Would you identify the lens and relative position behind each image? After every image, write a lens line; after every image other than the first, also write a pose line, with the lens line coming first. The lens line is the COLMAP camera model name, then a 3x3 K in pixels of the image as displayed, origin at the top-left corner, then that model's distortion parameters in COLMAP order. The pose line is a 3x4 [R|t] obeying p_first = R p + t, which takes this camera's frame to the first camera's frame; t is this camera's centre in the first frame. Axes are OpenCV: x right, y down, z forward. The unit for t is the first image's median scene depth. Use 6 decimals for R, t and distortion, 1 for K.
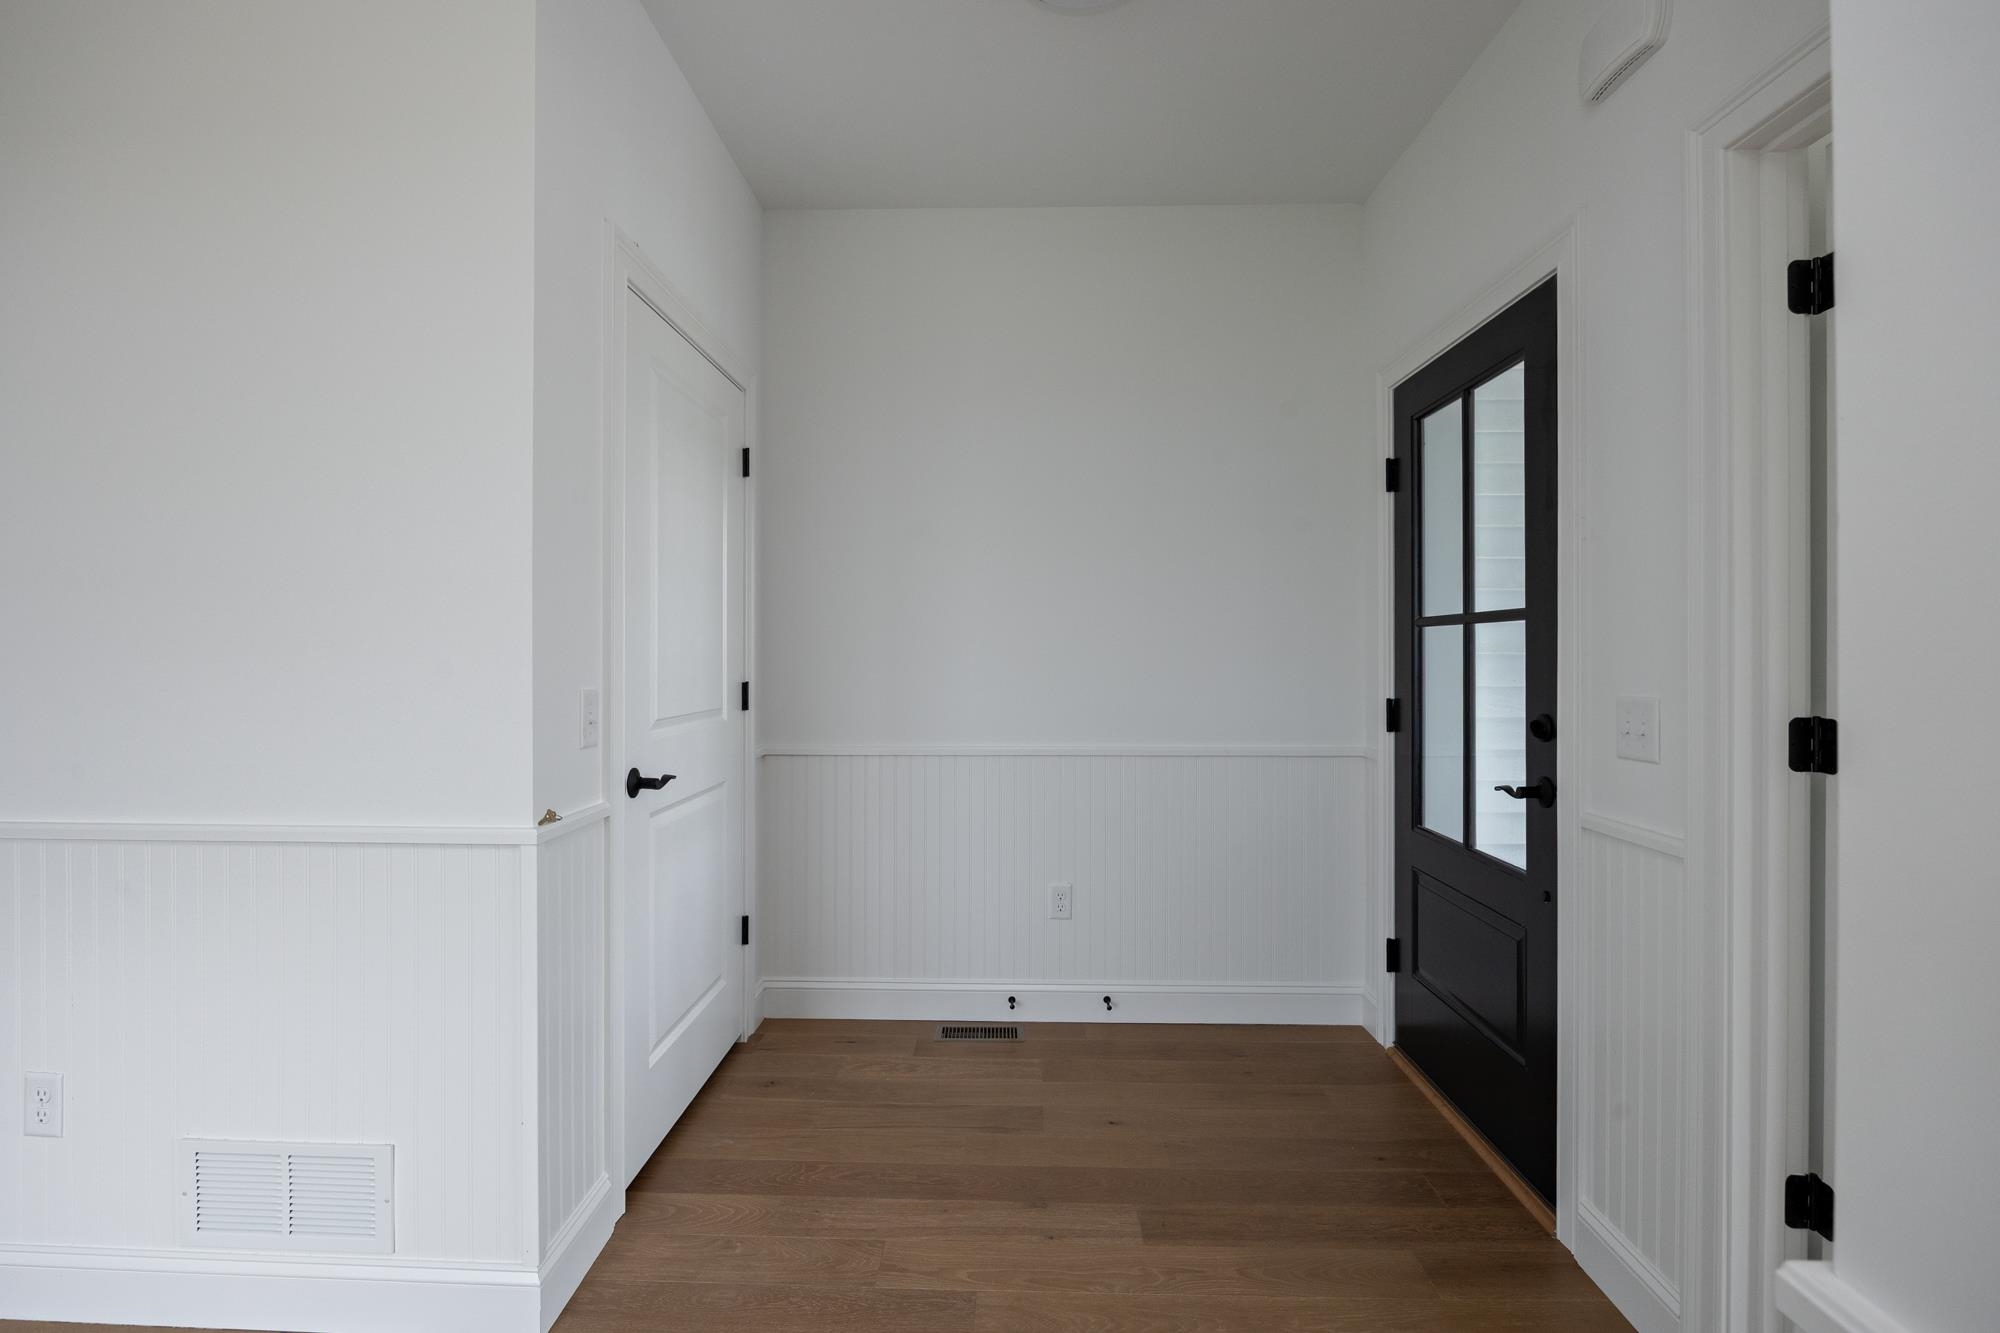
lens RADIAL K [[963.1, 0, 997.2], [0, 963.1, 650.6], [0, 0, 1]] dist [-0.003716, -0.000688]
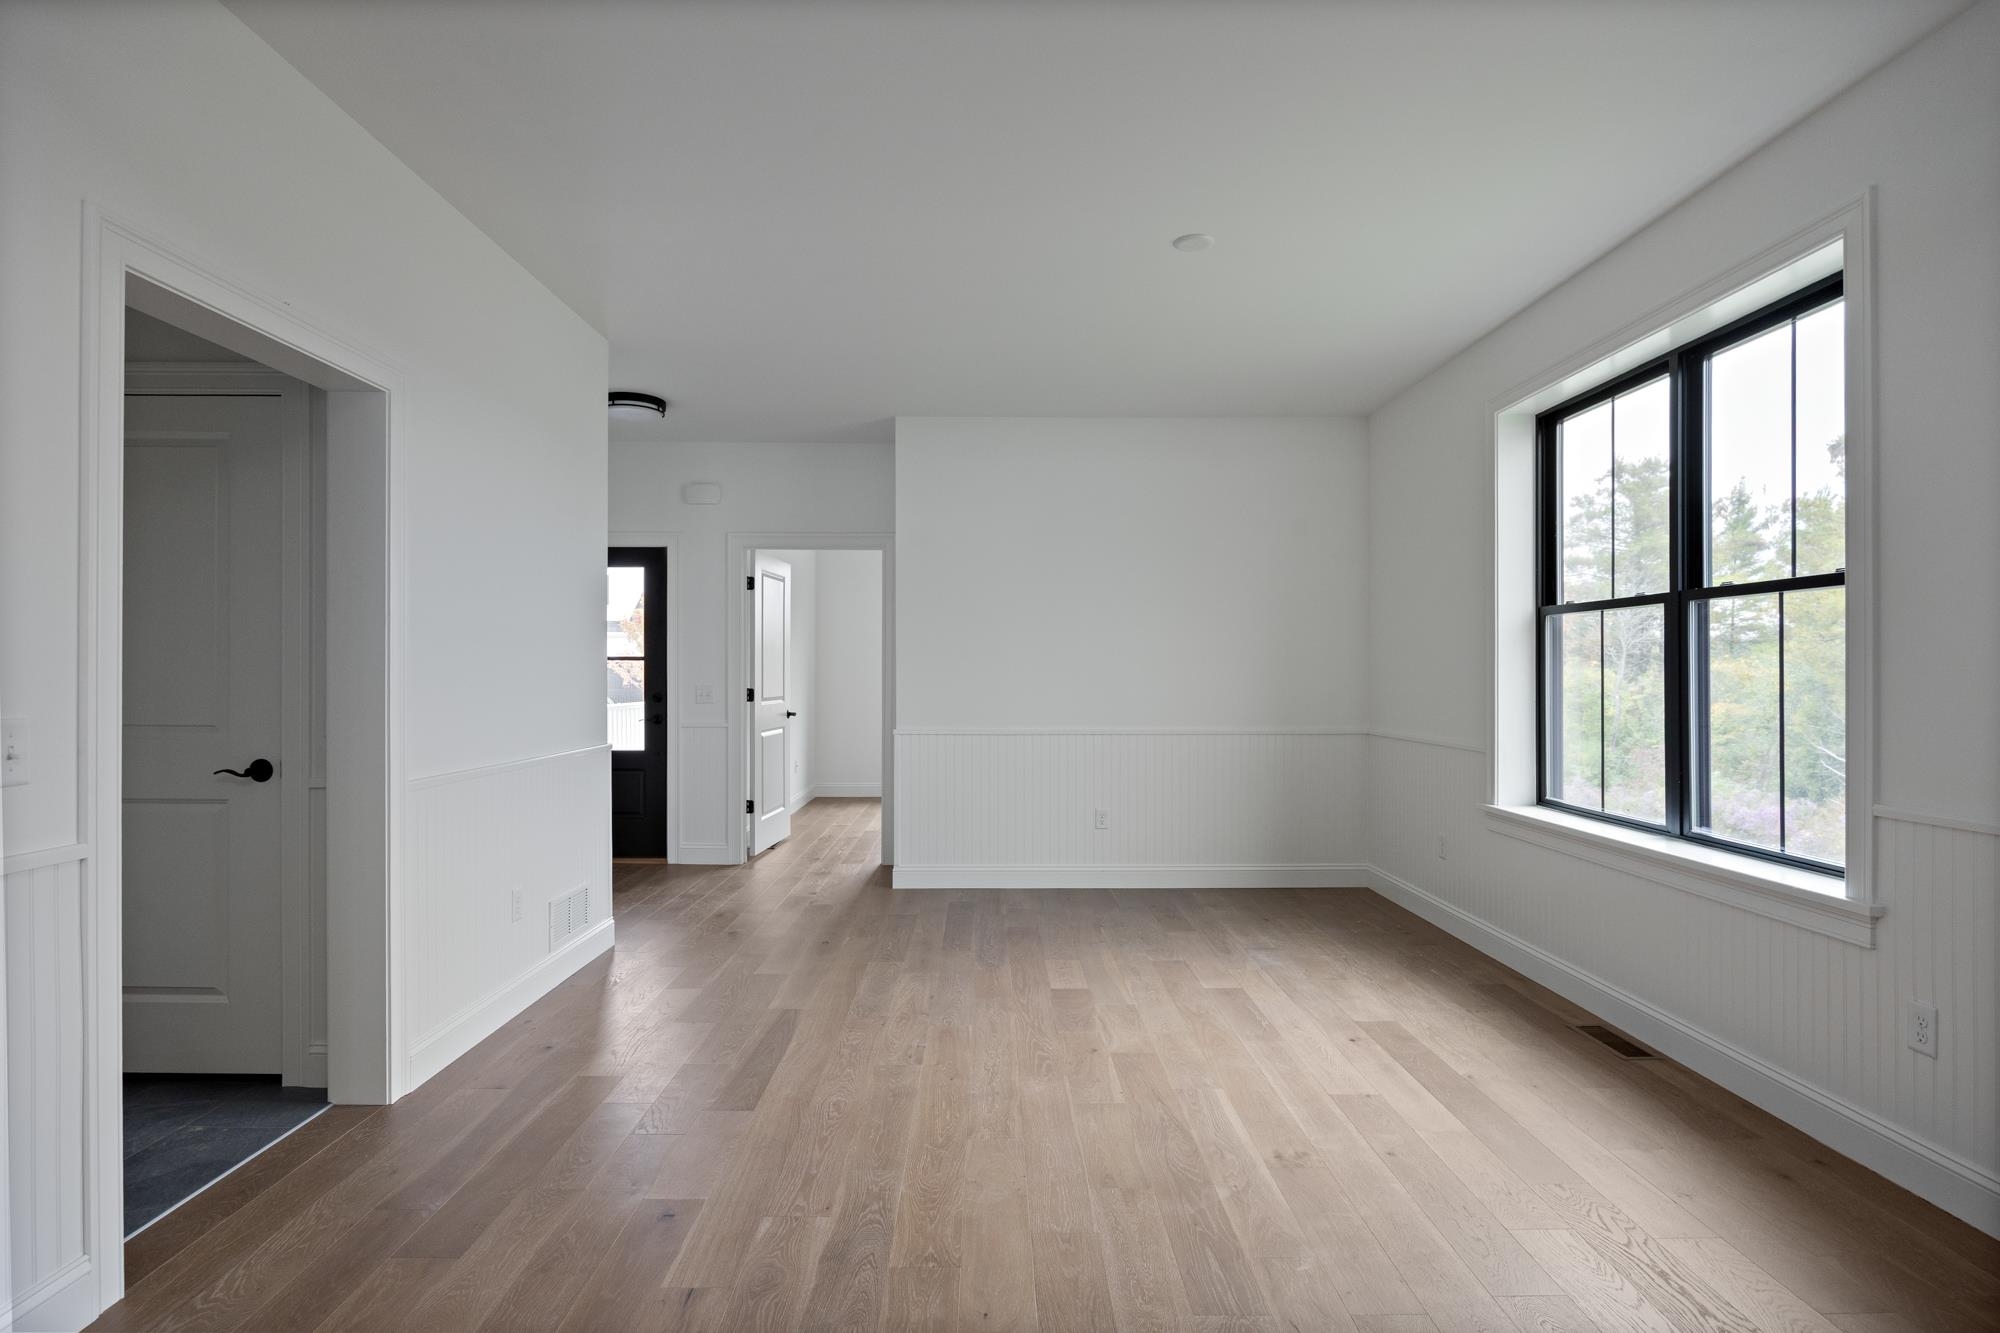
lens RADIAL K [[1035.3, 0, 1000.0], [0, 1035.3, 666.5], [0, 0, 1]] dist [-0.002687, -0.000873]
pose [[-0.035980, -0.000462, 0.999352, -2.424338], [-0.003712, 0.999993, 0.000329, -0.018940], [-0.999346, -0.003698, -0.035982, 0.054321]]
